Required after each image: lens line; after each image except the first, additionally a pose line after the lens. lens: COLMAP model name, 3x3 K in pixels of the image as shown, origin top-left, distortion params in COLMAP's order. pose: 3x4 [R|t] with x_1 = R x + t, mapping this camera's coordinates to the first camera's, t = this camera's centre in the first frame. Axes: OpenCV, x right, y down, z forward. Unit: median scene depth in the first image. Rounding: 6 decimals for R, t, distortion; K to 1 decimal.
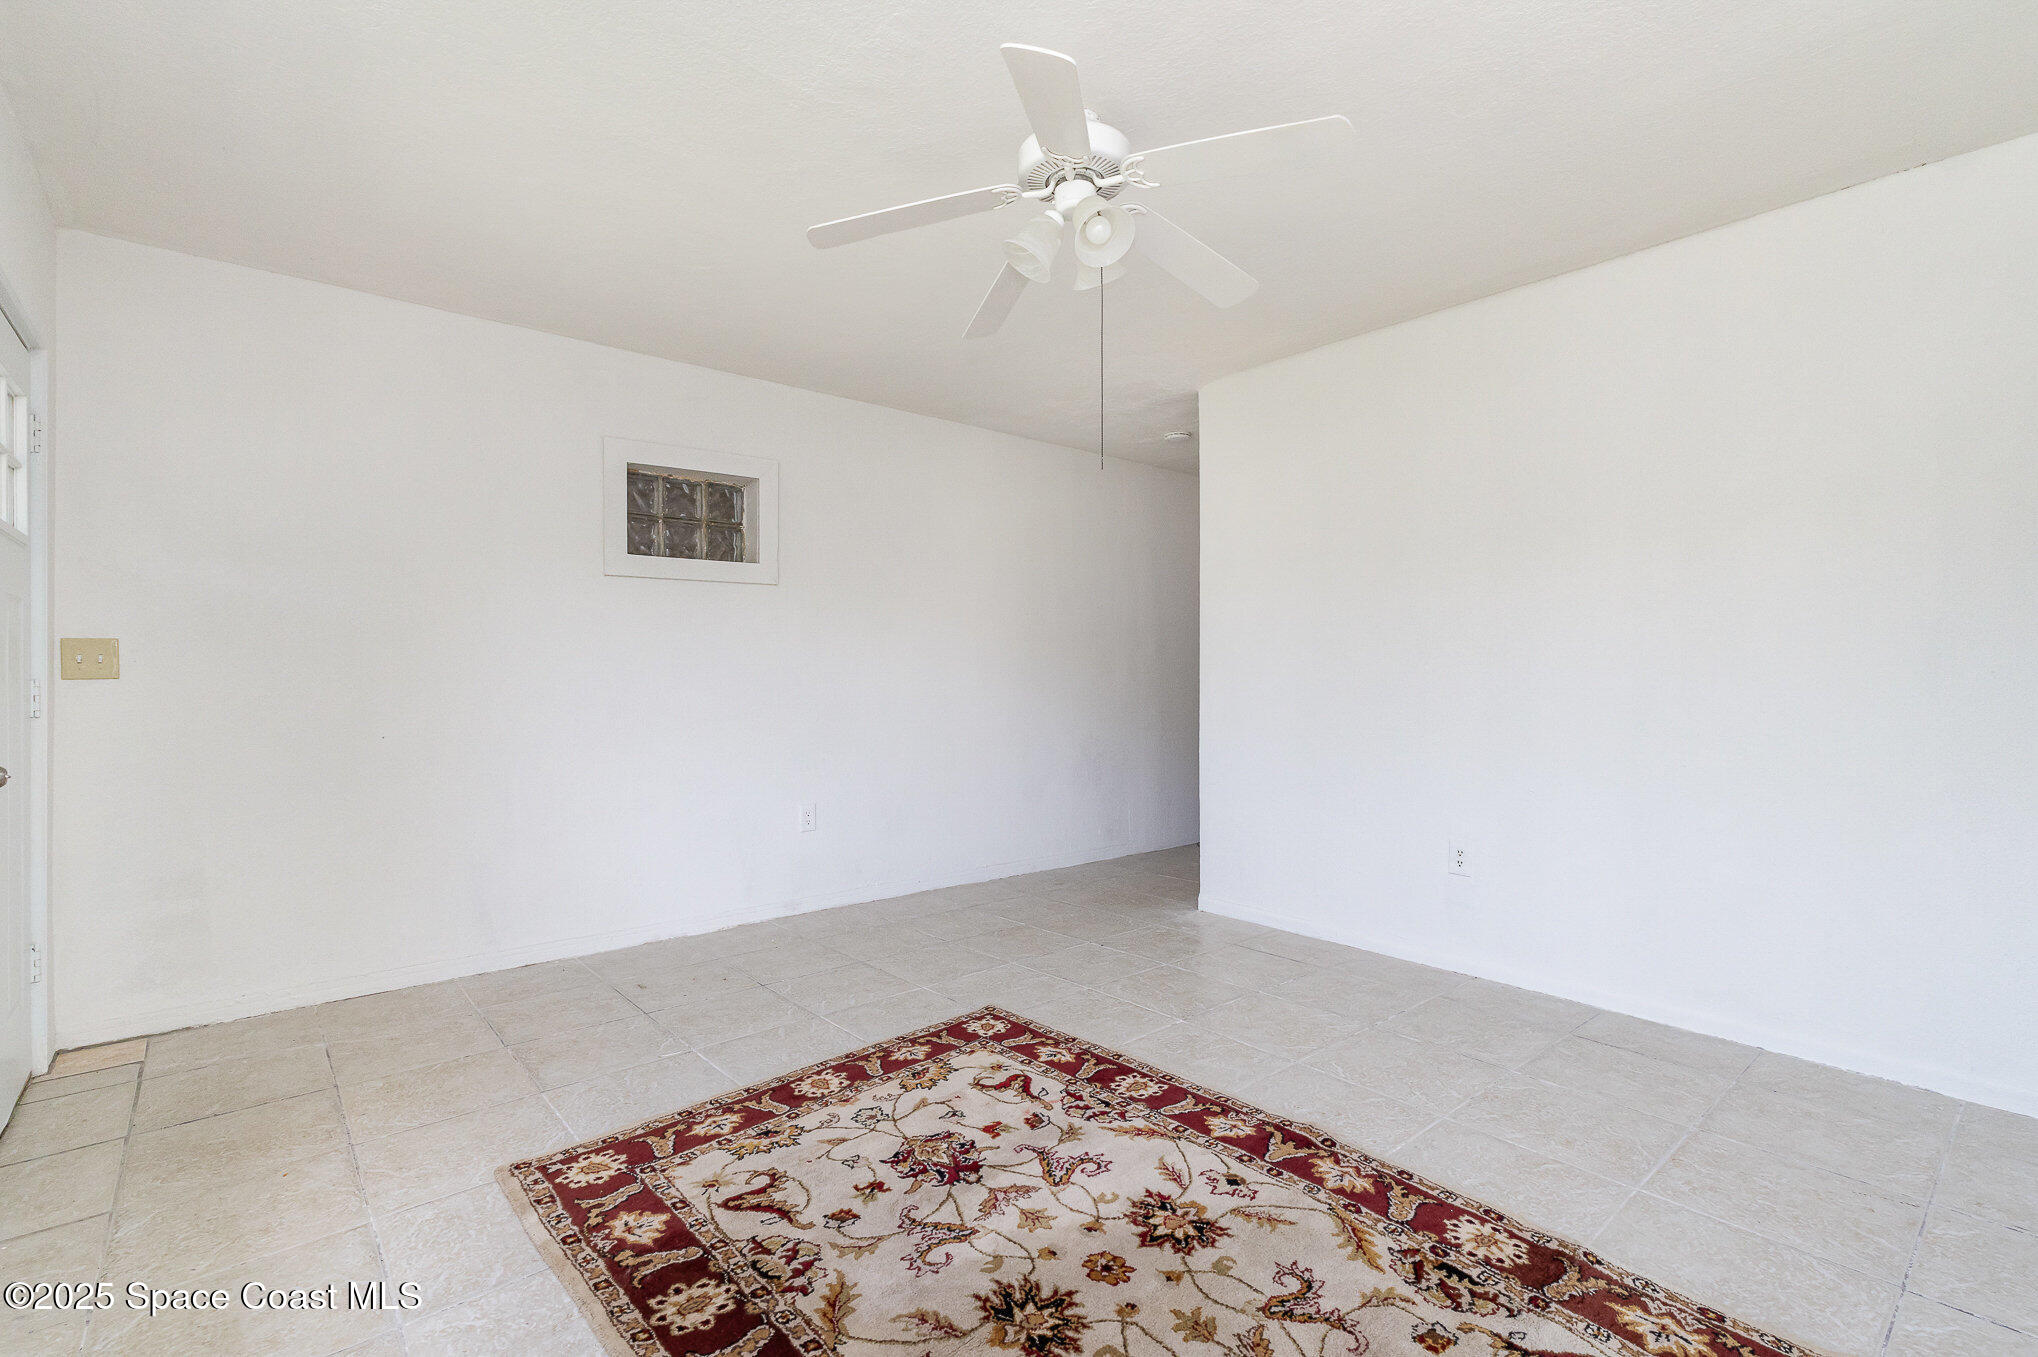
lens RADIAL K [[917.8, 0, 1032.5], [0, 917.8, 681.2], [0, 0, 1]] dist [-0.005492, 0.001600]
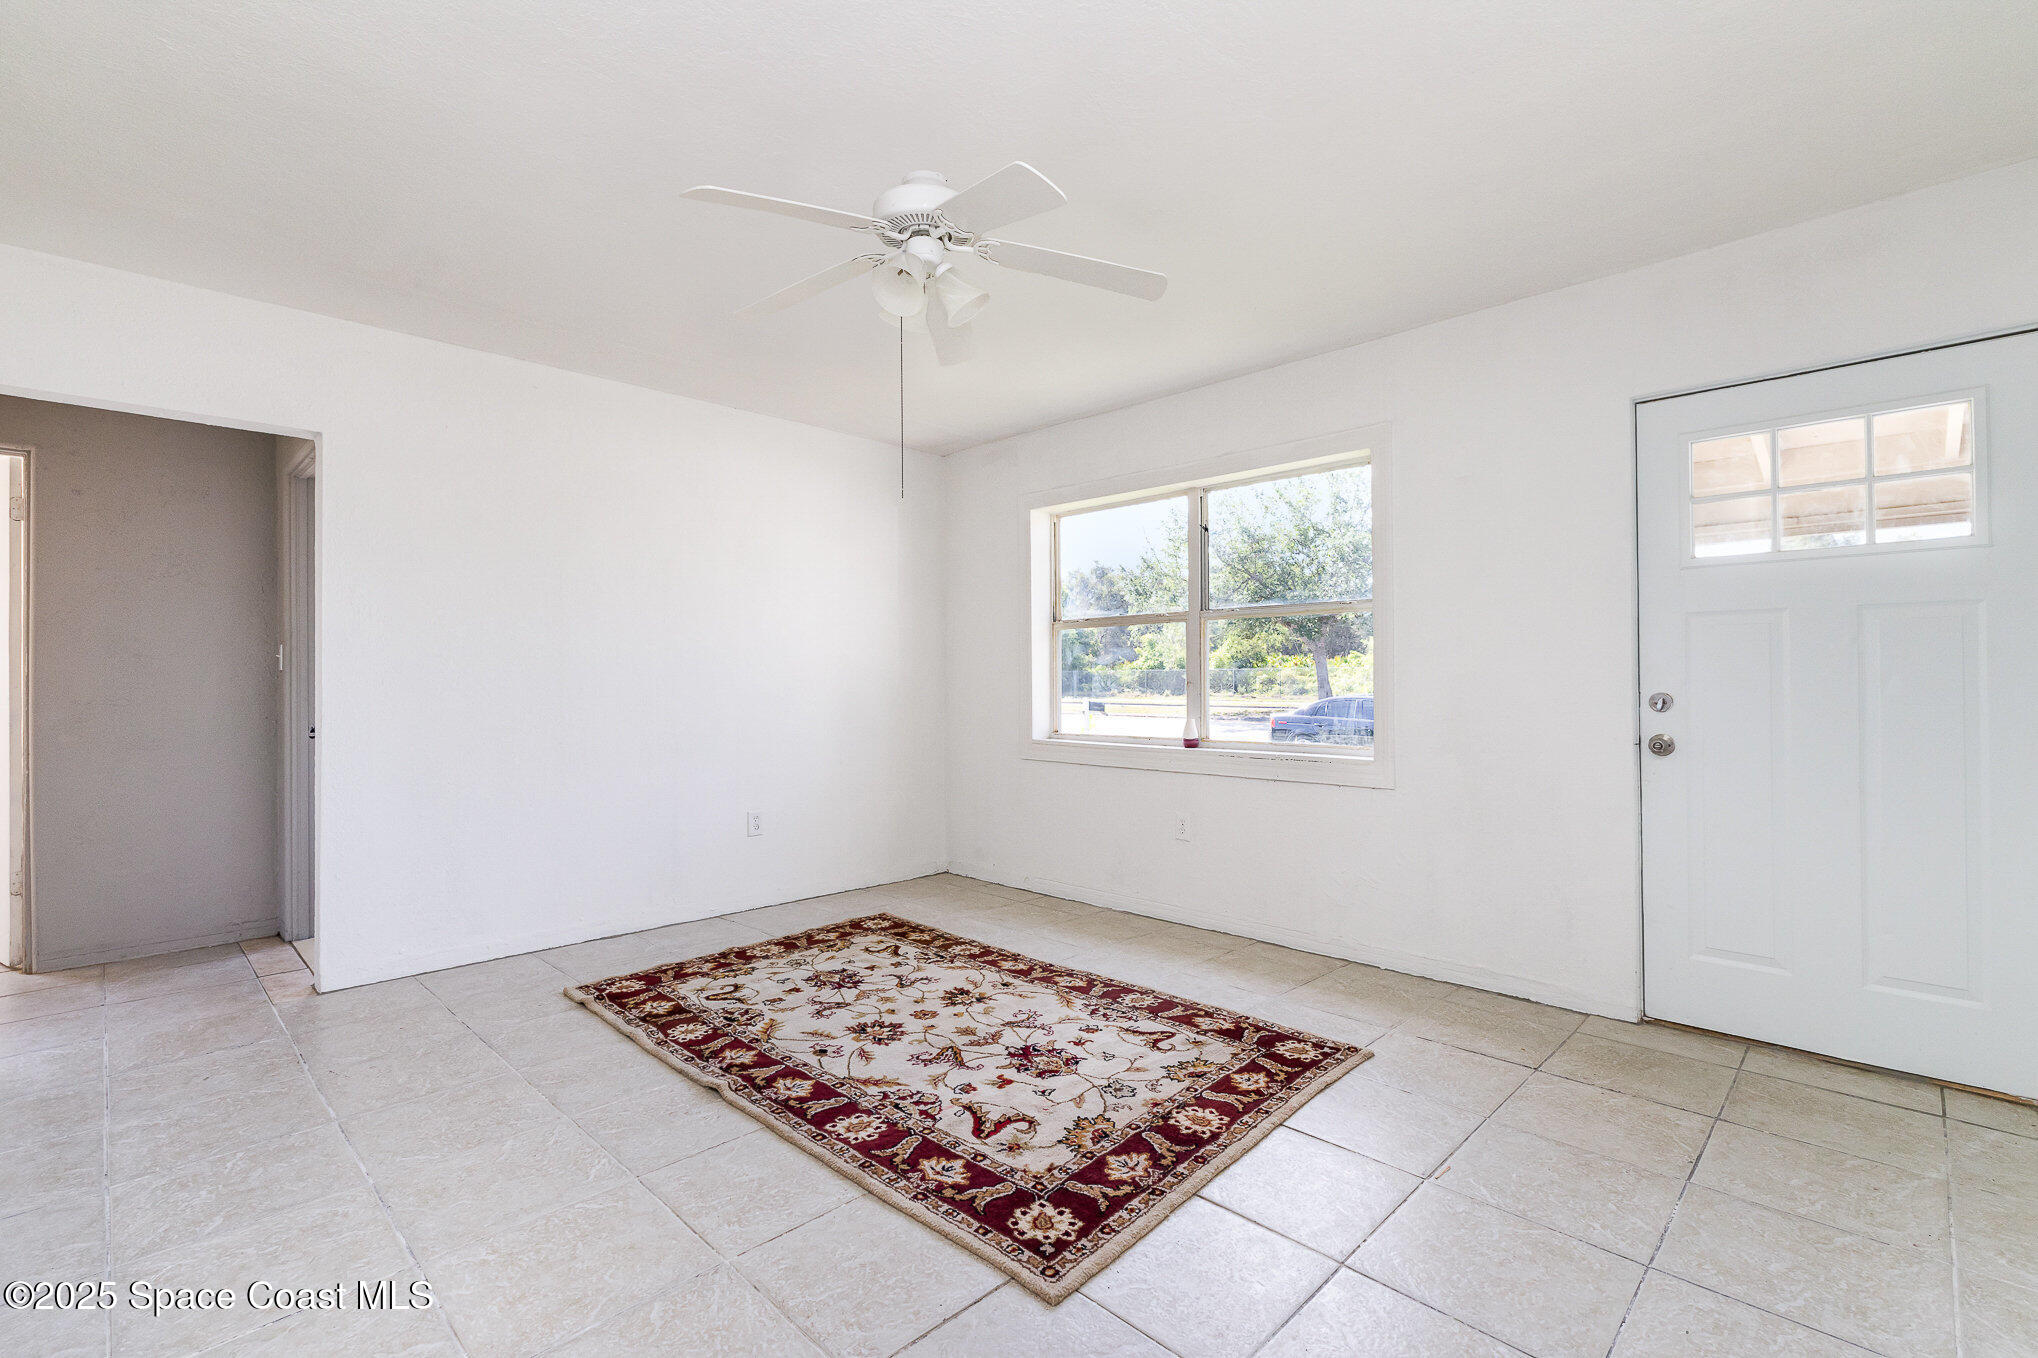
lens RADIAL K [[917.8, 0, 1017.8], [0, 917.8, 681.4], [0, 0, 1]] dist [-0.005492, 0.001600]
pose [[-0.997727, 0.007323, -0.066994, 0.012602], [0.006941, 0.999958, 0.005941, -0.014863], [0.067034, 0.005462, -0.997736, 2.100509]]
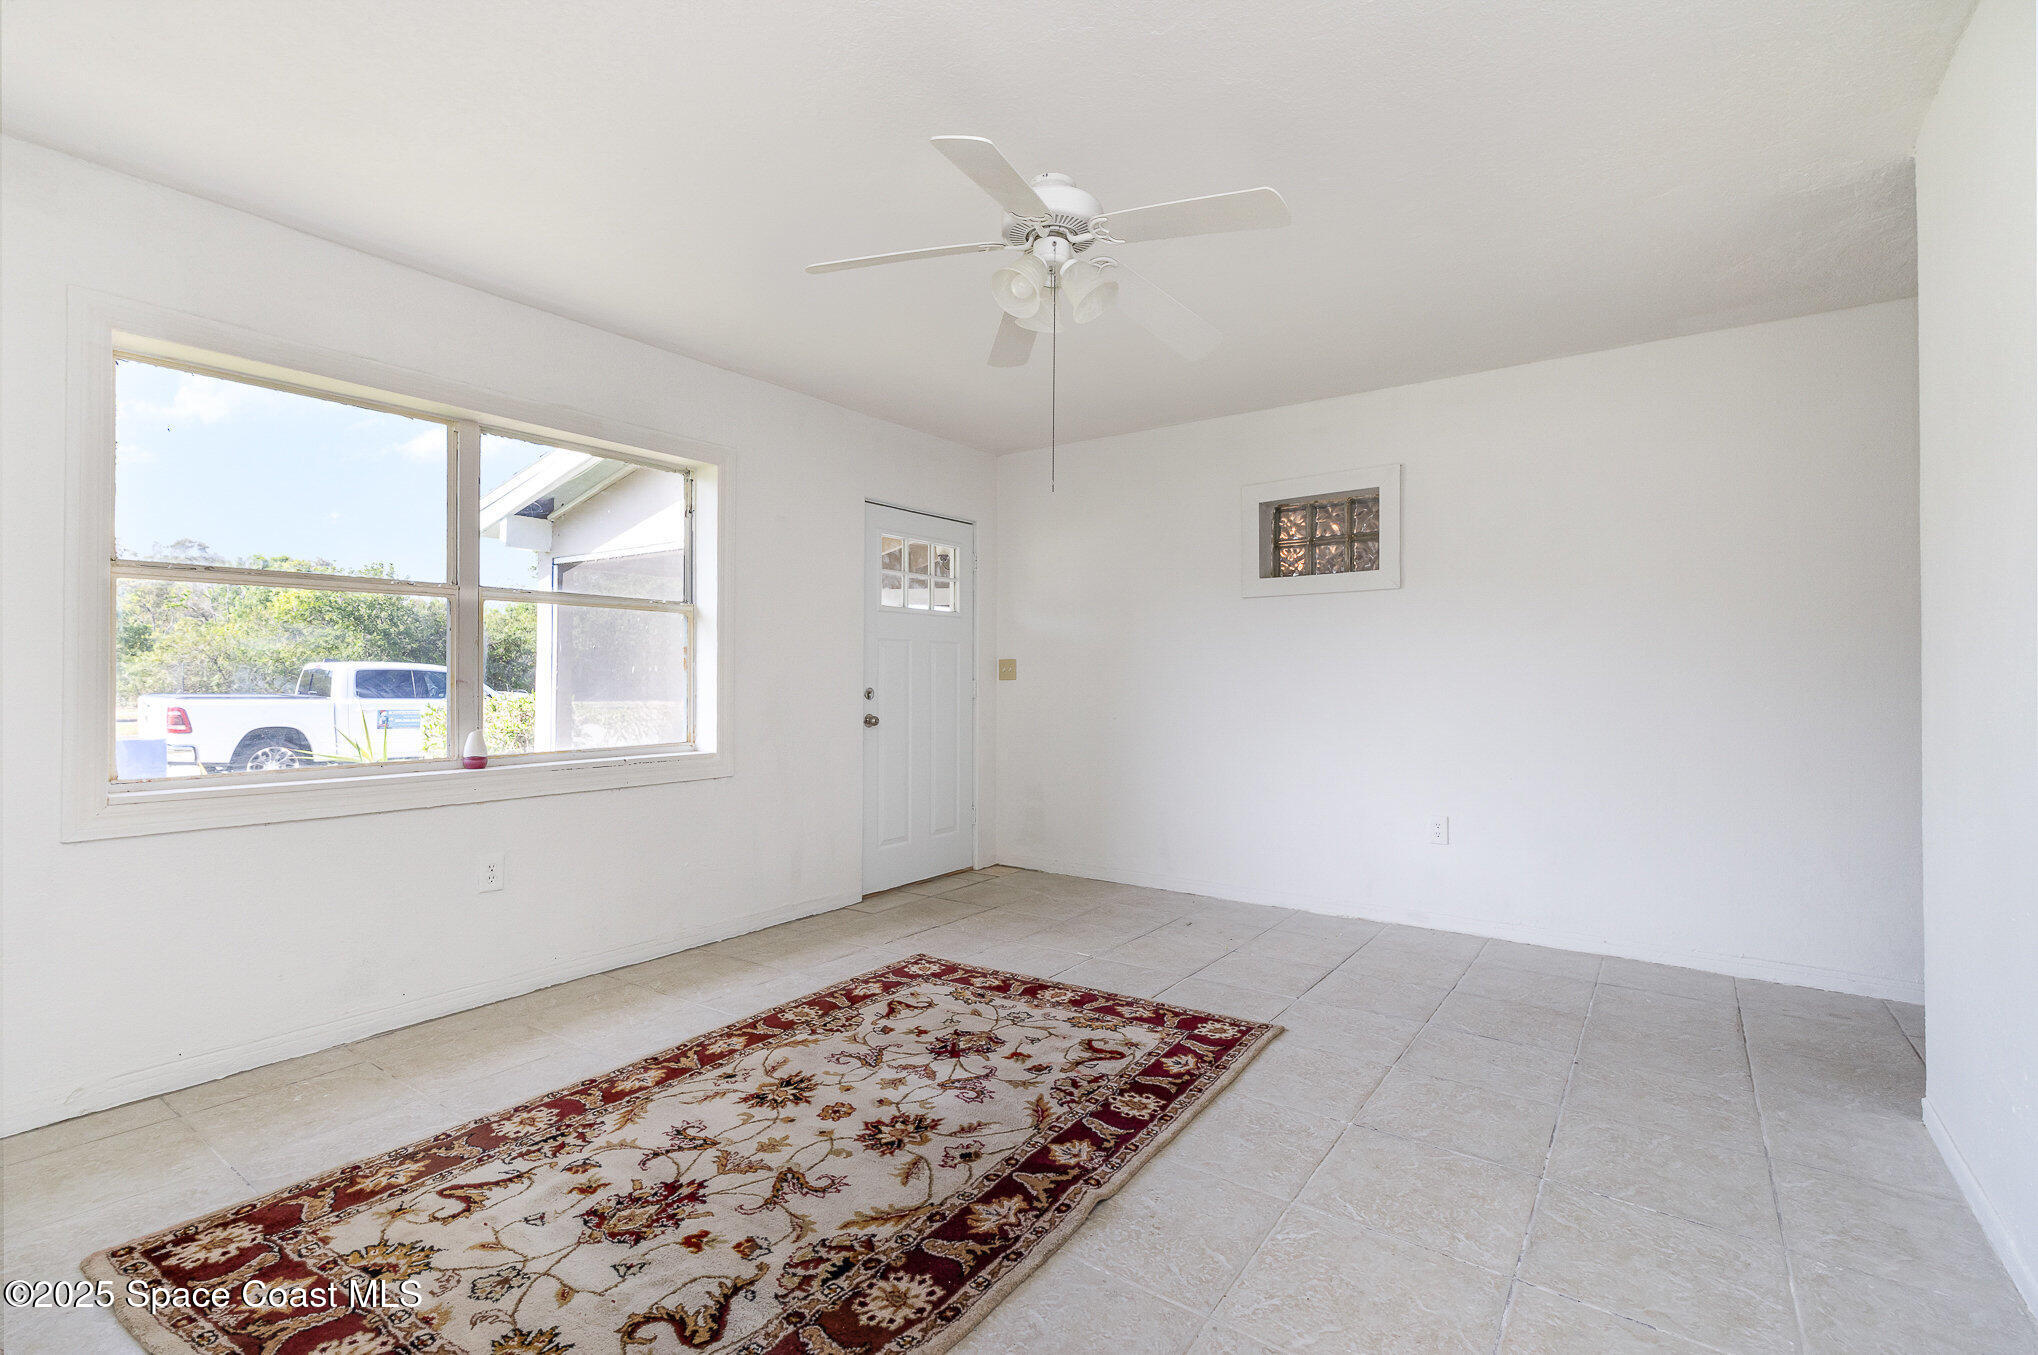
lens RADIAL K [[917.8, 0, 1030.1], [0, 917.8, 669.8], [0, 0, 1]] dist [-0.005492, 0.001600]
pose [[0.236772, -0.005438, -0.971550, 1.121318], [-0.007024, 0.999949, -0.007309, -0.011679], [0.971540, 0.008554, 0.236721, 0.714225]]
